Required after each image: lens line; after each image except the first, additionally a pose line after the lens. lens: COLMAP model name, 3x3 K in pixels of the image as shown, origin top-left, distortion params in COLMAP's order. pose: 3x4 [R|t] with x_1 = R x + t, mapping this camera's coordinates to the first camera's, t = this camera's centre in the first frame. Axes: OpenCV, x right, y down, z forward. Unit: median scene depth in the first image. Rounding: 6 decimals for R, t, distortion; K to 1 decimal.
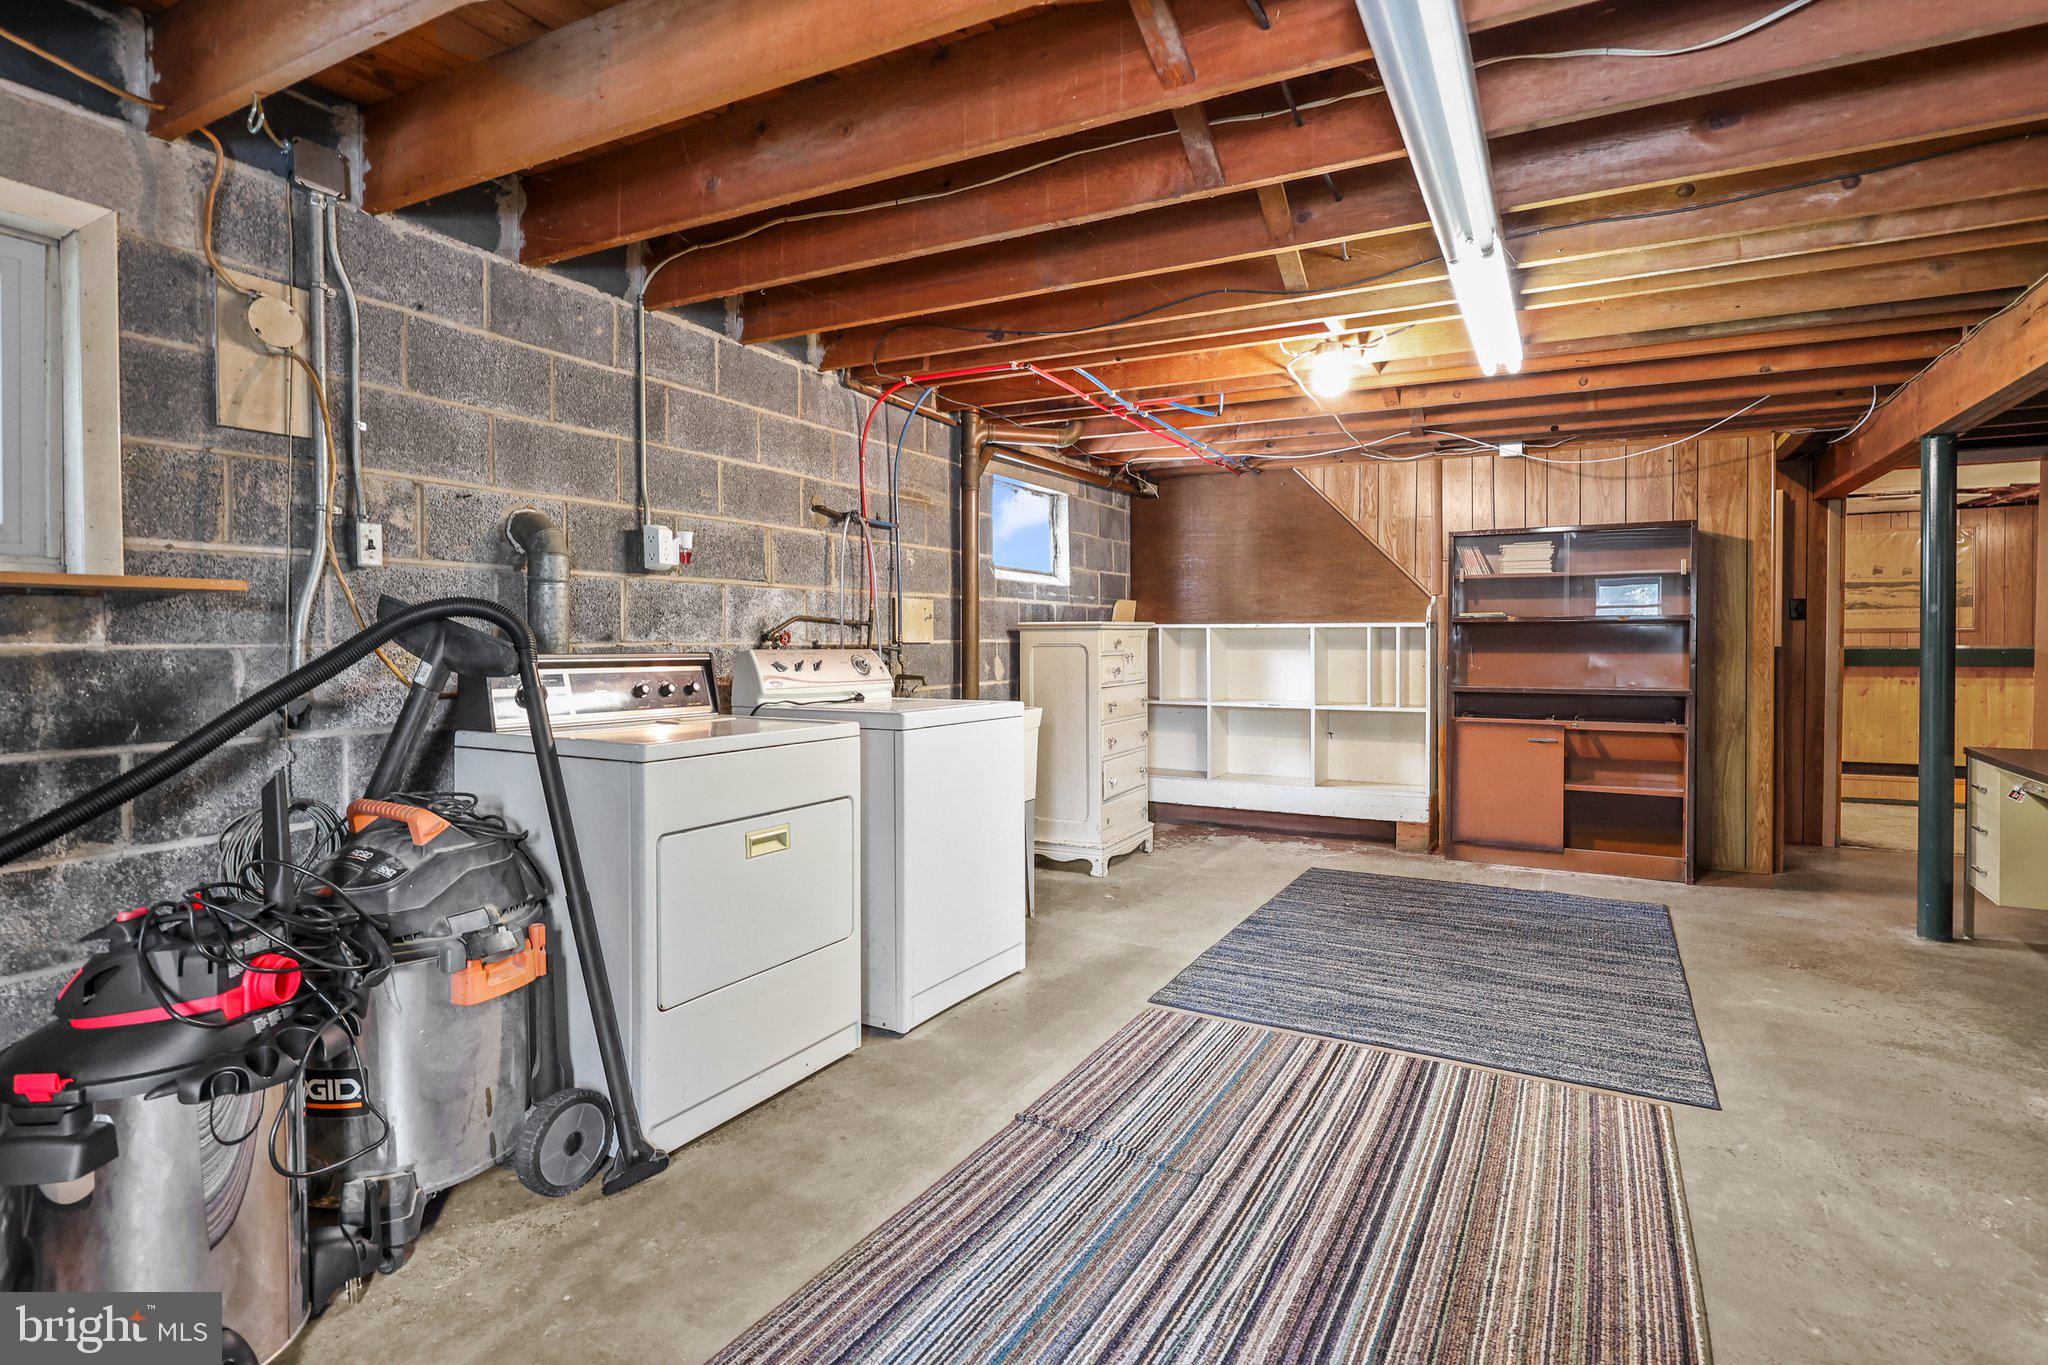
lens RADIAL K [[1060.0, 0, 1030.5], [0, 1060.0, 666.4], [0, 0, 1]] dist [0.004211, -0.000180]
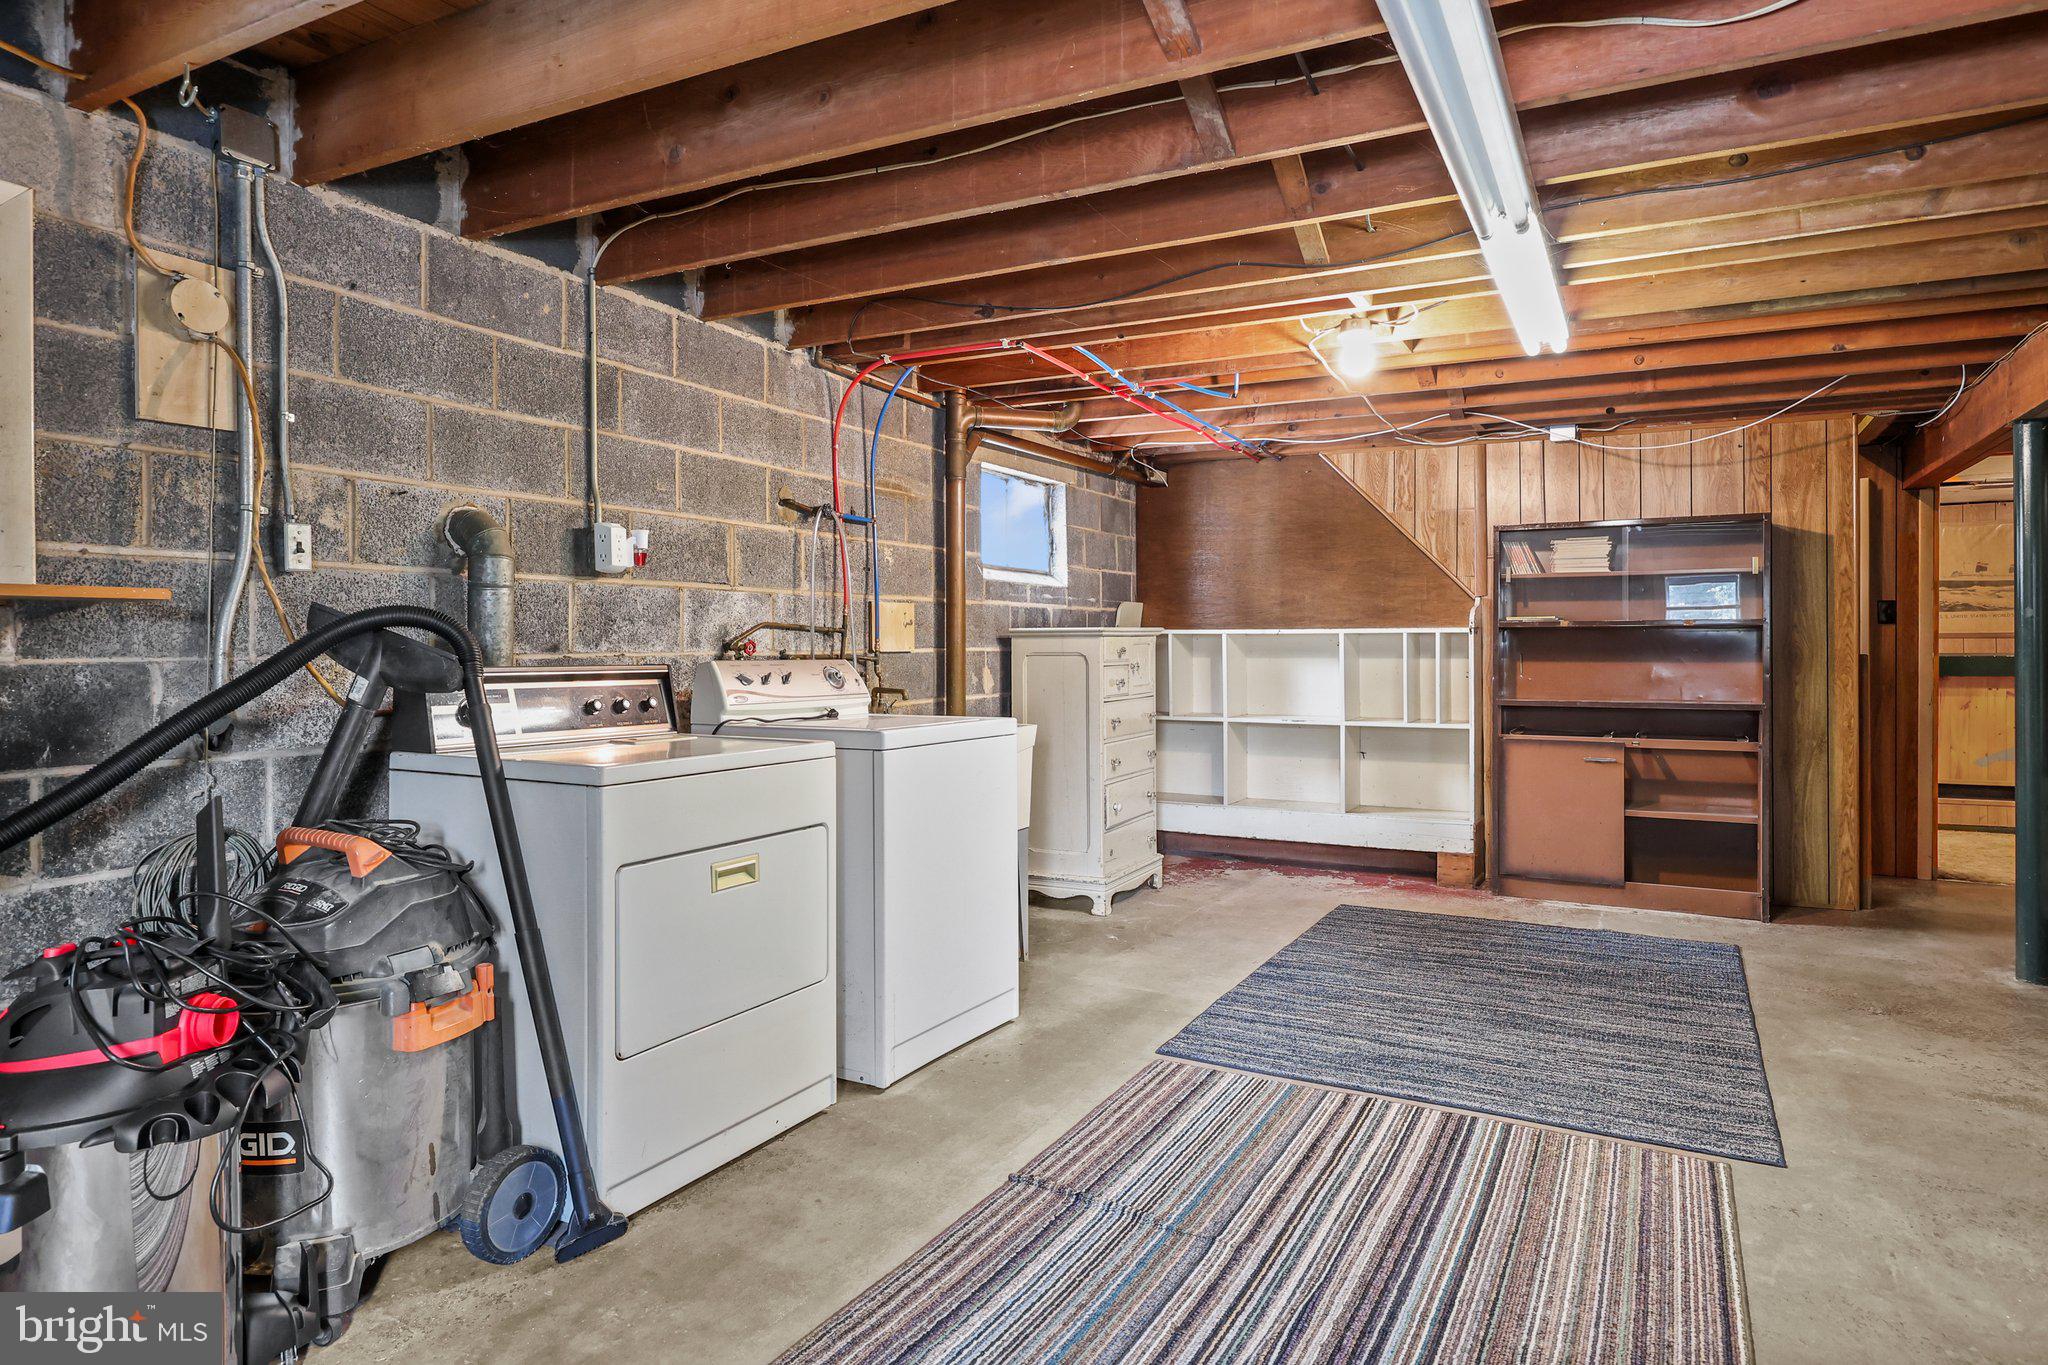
lens RADIAL K [[1225.4, 0, 1027.8], [0, 1225.4, 663.5], [0, 0, 1]] dist [0.003166, 0.001644]
pose [[0.999989, -0.001651, 0.004448, -0.001825], [0.001697, 0.999945, -0.010307, -0.003084], [-0.004430, 0.010314, 0.999937, -0.047746]]
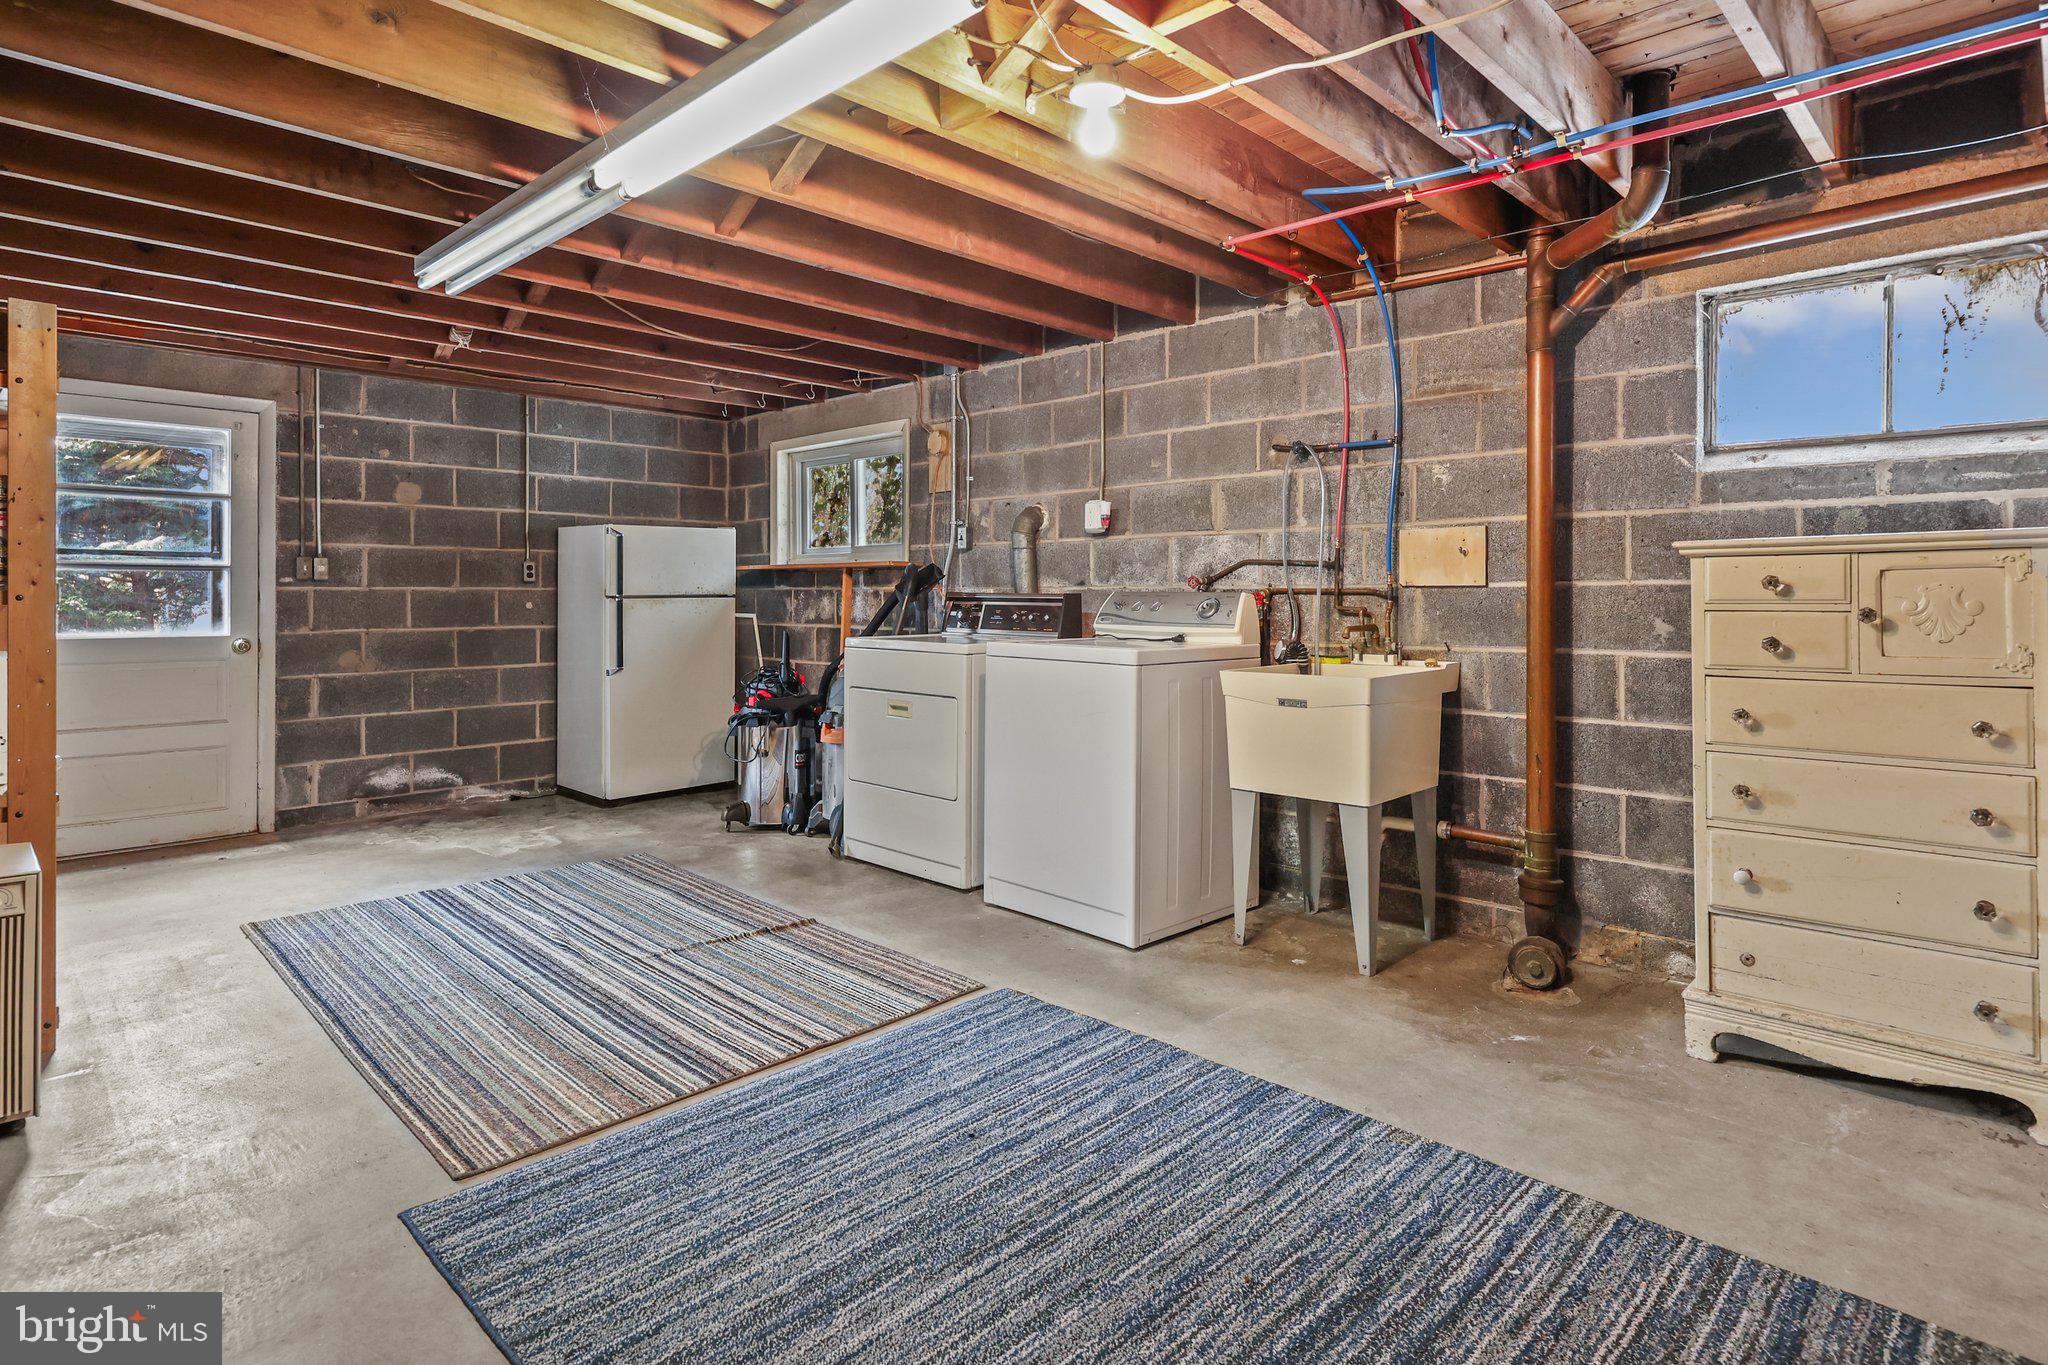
lens RADIAL K [[1060.0, 0, 1001.6], [0, 1060.0, 600.7], [0, 0, 1]] dist [0.004211, -0.000180]
pose [[-0.297019, 0.005947, -0.954853, 1.155538], [-0.025394, 0.999578, 0.014125, -0.023869], [0.954534, 0.028443, -0.296743, 1.514333]]
